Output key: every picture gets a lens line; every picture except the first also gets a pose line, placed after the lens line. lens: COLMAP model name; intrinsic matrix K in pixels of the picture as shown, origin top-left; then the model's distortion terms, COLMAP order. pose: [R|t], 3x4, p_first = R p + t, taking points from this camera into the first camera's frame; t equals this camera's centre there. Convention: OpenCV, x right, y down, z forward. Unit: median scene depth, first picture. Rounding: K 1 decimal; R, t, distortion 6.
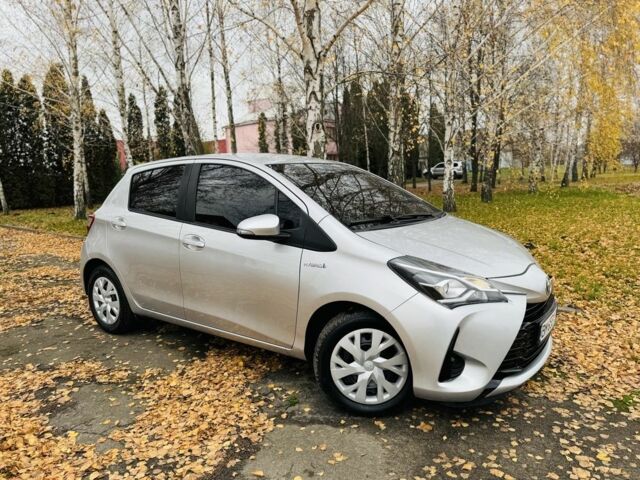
lens RADIAL K [[467.6, 0, 320.0], [0, 467.6, 240.0], [0, 0, 1]] dist [0.007611, -0.002583]
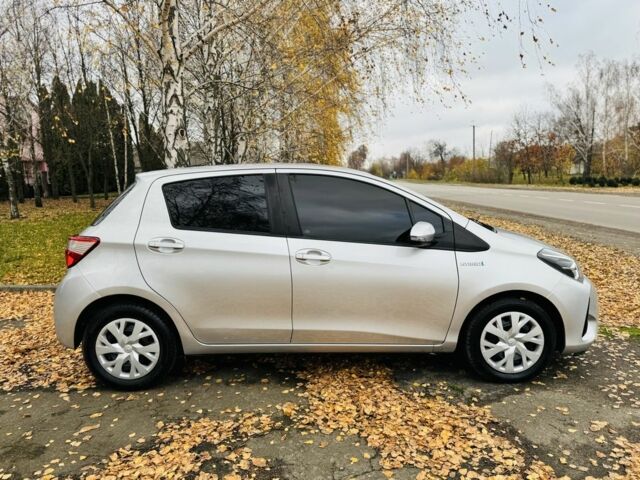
lens RADIAL K [[456.2, 0, 322.0], [0, 456.2, 241.5], [0, 0, 1]] dist [0.002663, -0.000792]
pose [[0.794204, -0.059364, 0.604745, -0.684717], [0.069916, 0.997534, 0.006102, -0.025296], [-0.603616, 0.037435, 0.796396, 0.228953]]
